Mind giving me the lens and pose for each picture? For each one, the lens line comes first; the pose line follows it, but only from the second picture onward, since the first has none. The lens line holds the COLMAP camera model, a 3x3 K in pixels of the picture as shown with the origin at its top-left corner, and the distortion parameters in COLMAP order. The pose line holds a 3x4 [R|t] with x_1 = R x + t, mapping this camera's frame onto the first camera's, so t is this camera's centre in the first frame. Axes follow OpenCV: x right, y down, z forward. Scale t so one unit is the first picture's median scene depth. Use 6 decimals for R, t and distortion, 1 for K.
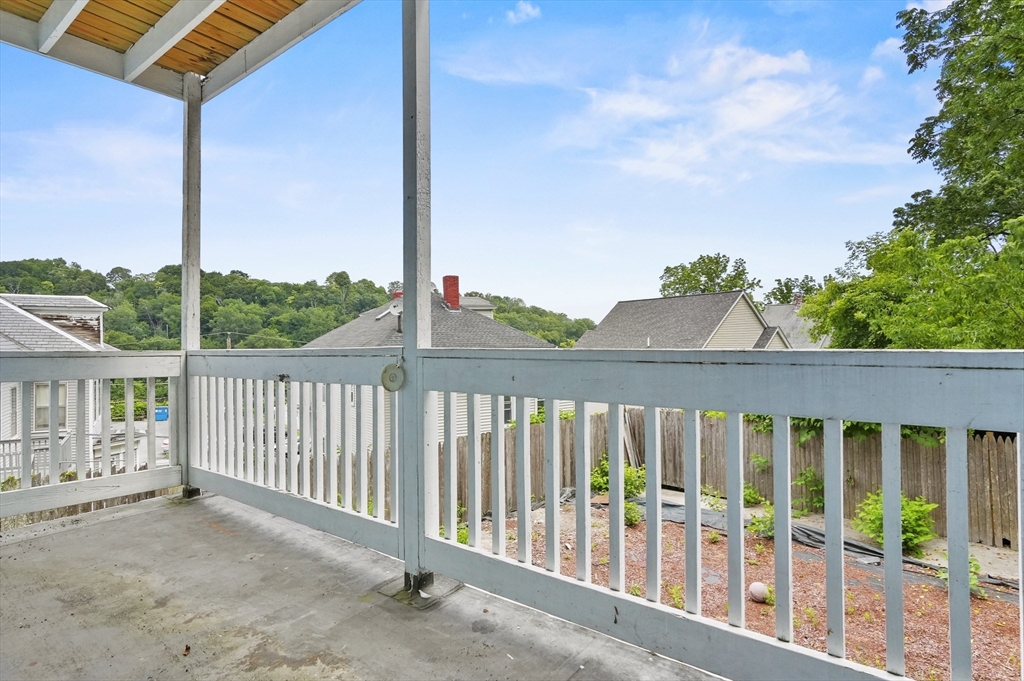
lens RADIAL K [[522.6, 0, 512.8], [0, 522.6, 335.4], [0, 0, 1]] dist [-0.014150, 0.001158]
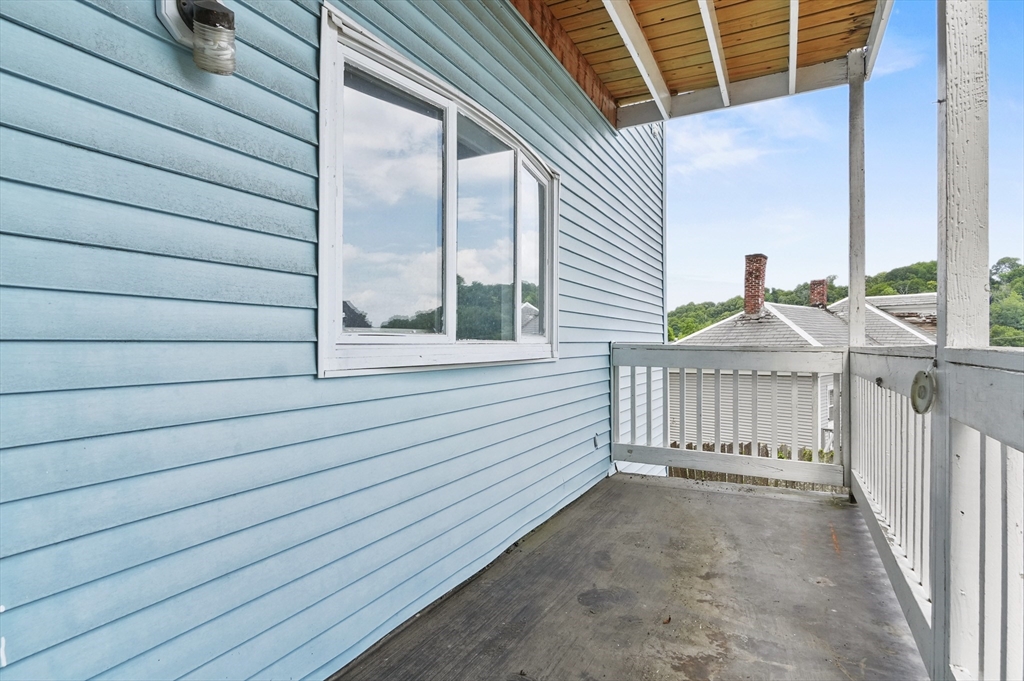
lens RADIAL K [[507.9, 0, 515.5], [0, 507.9, 336.3], [0, 0, 1]] dist [-0.004030, -0.000027]
pose [[0.176544, -0.007398, -0.984265, 0.238438], [0.017166, 0.999843, -0.004436, 0.005362], [0.984143, -0.016113, 0.176643, 0.321355]]
